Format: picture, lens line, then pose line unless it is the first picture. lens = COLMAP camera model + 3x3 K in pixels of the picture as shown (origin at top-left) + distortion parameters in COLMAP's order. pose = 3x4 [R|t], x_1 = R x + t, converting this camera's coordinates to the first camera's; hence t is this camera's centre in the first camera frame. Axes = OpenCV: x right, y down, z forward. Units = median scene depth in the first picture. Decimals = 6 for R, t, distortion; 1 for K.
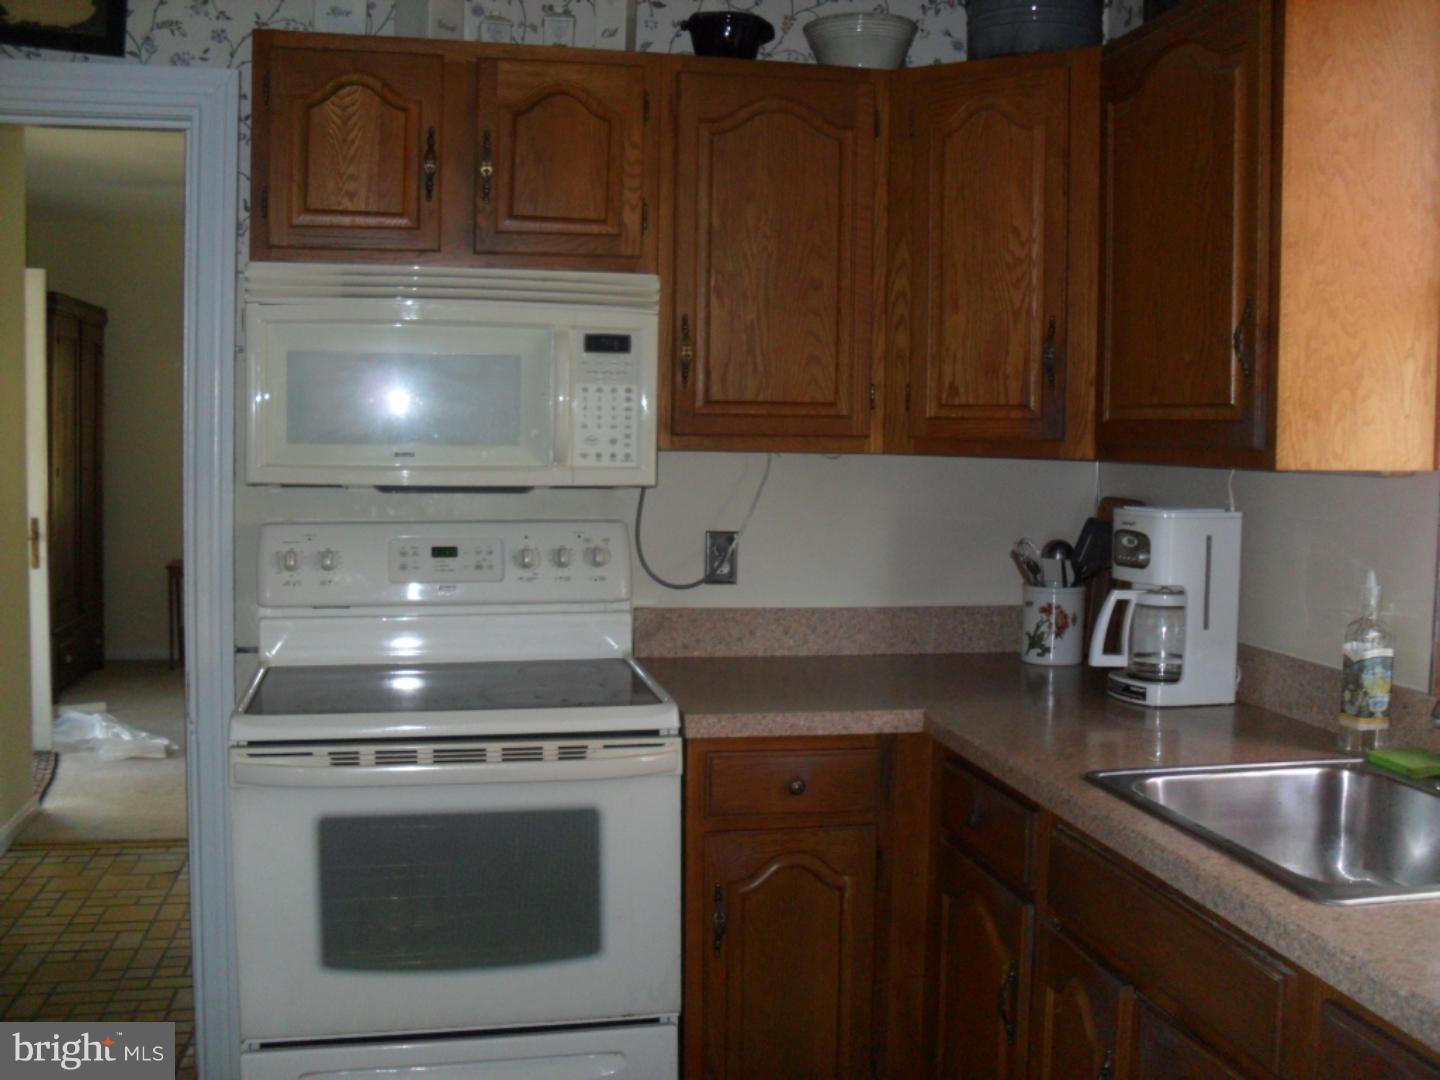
lens RADIAL K [[1513.7, 0, 722.2], [0, 1513.7, 540.9], [0, 0, 1]] dist [-0.111215, 0.000000]
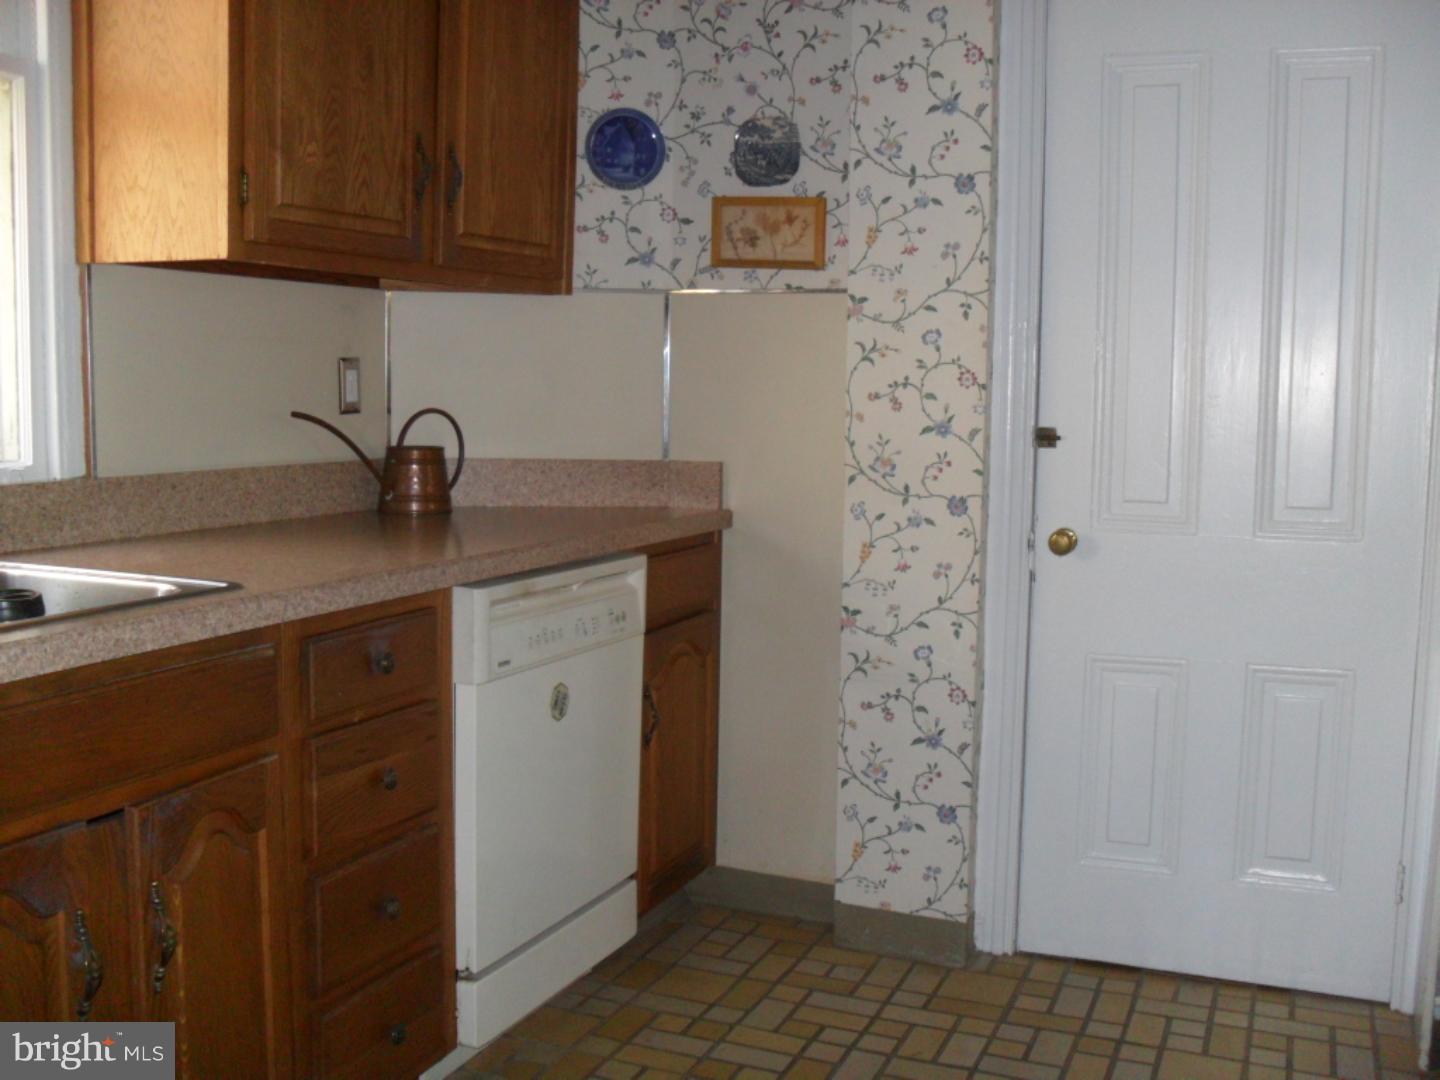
lens RADIAL K [[1513.7, 0, 719.4], [0, 1513.7, 538.9], [0, 0, 1]] dist [-0.111215, 0.000000]
pose [[-0.812584, -0.094150, 0.575190, -0.348719], [0.011593, 0.984061, 0.177454, -0.003925], [-0.582729, 0.150865, -0.798541, 0.994395]]
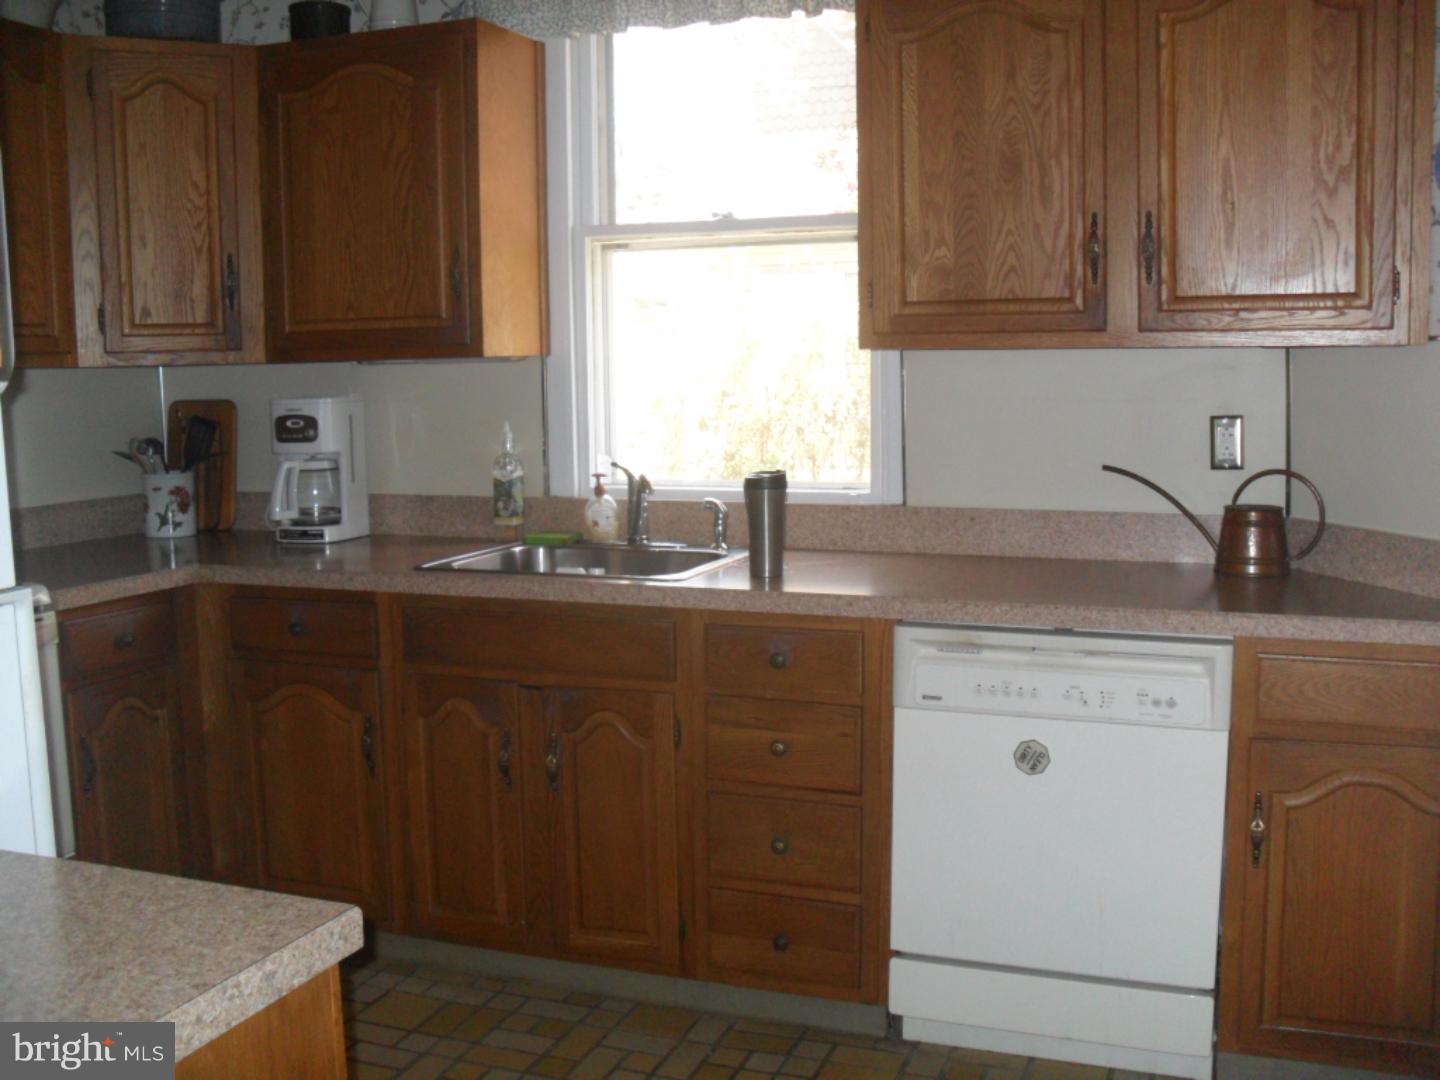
lens RADIAL K [[1513.7, 0, 720.8], [0, 1513.7, 538.2], [0, 0, 1]] dist [-0.111215, 0.000000]
pose [[0.562268, -0.120984, 0.818057, -0.625266], [0.086581, 0.992416, 0.087261, 0.018477], [-0.822410, 0.021765, 0.568479, -0.067091]]
